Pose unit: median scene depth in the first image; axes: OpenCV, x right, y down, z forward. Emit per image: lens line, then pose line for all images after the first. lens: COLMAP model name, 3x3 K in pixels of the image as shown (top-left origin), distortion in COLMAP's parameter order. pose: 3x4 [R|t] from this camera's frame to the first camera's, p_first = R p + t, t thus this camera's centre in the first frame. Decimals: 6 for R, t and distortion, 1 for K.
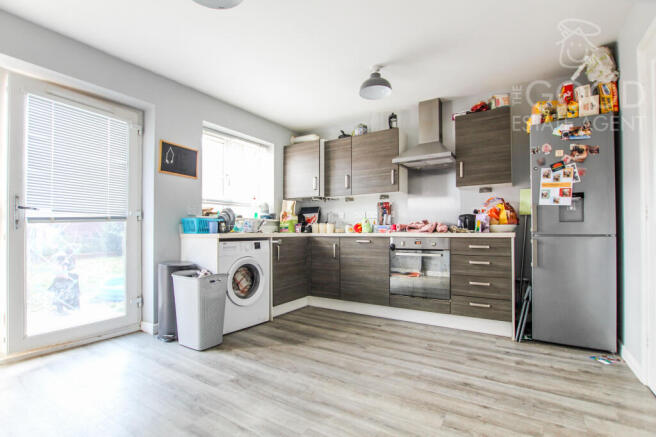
lens RADIAL K [[309.3, 0, 328.7], [0, 309.3, 224.4], [0, 0, 1]] dist [-0.029957, 0.000299]
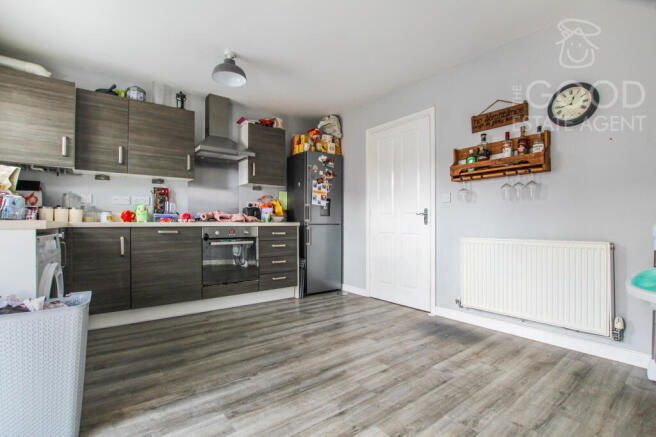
lens RADIAL K [[306.9, 0, 328.0], [0, 306.9, 218.5], [0, 0, 1]] dist [-0.023860, -0.000252]
pose [[0.330478, 0.018829, 0.943626, -0.709462], [-0.023328, 0.999658, -0.011777, 0.022584], [-0.943525, -0.018121, 0.330804, 0.406053]]
